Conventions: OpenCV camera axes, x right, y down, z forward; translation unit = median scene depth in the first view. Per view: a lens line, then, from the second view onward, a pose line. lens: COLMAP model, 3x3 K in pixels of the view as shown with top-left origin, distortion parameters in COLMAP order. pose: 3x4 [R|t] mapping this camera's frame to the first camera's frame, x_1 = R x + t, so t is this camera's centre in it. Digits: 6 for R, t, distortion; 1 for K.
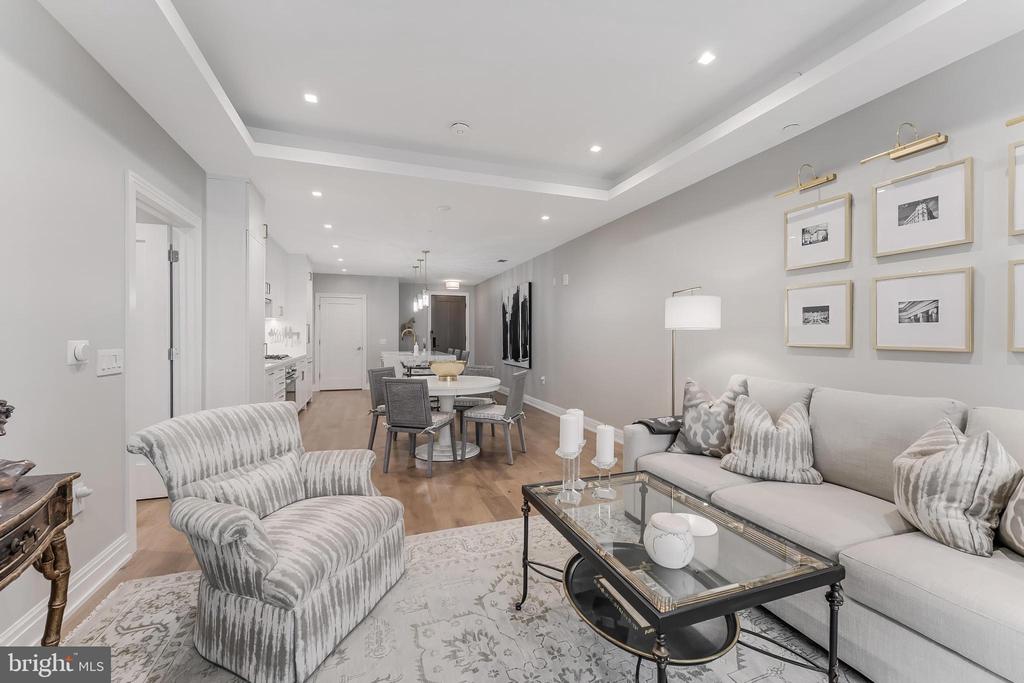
lens RADIAL K [[416.7, 0, 512.0], [0, 416.7, 341.5], [0, 0, 1]] dist [0.000681, 0.000063]
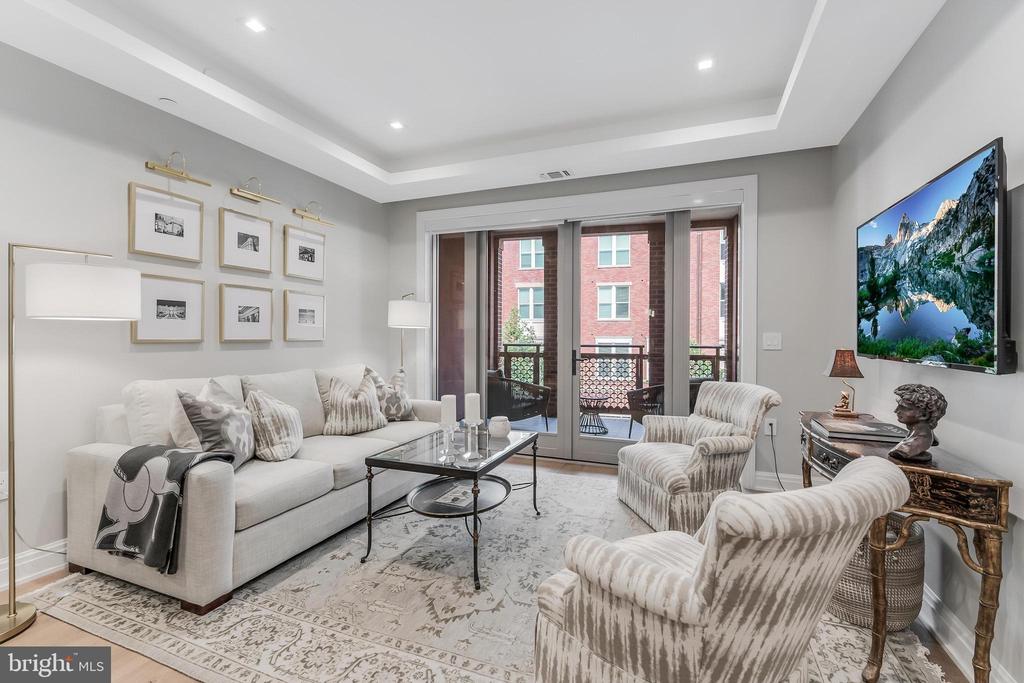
lens RADIAL K [[451.0, 0, 512.0], [0, 451.0, 341.5], [0, 0, 1]] dist [-0.041224, -0.000002]
pose [[-0.751502, -0.020409, 0.659415, -0.654654], [-0.003915, 0.999642, 0.026478, -0.022786], [-0.659720, 0.017317, -0.751312, 1.509534]]
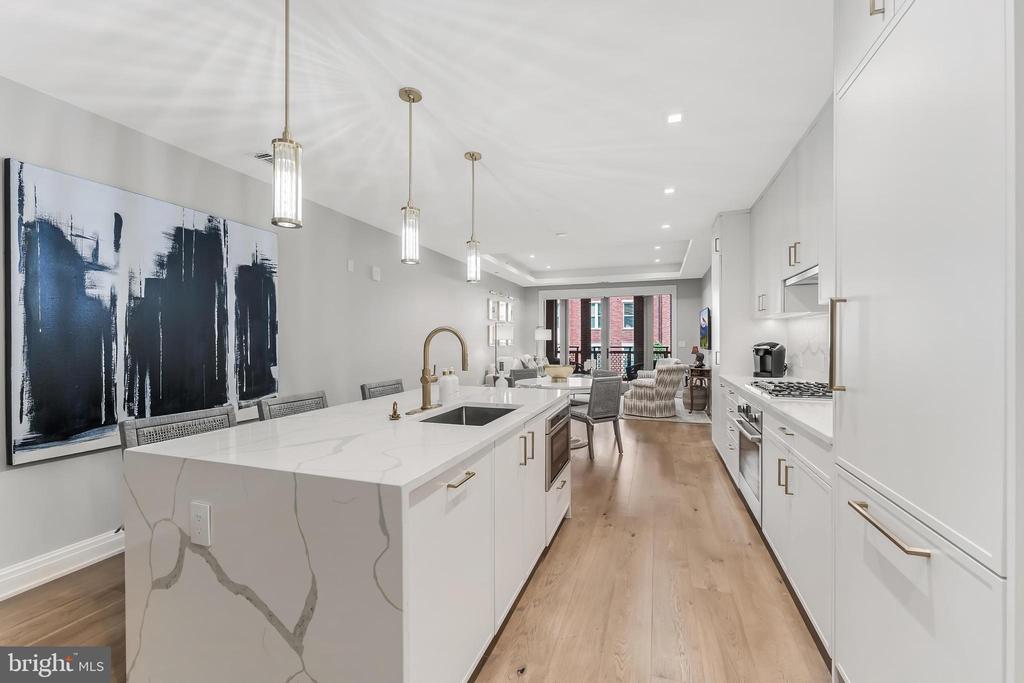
lens RADIAL K [[416.7, 0, 512.0], [0, 416.7, 341.5], [0, 0, 1]] dist [0.000681, 0.000063]
pose [[-0.783079, -0.008698, 0.621861, -1.555675], [0.003106, 0.999835, 0.017896, -0.094026], [-0.621915, 0.015945, -0.782923, 4.007588]]
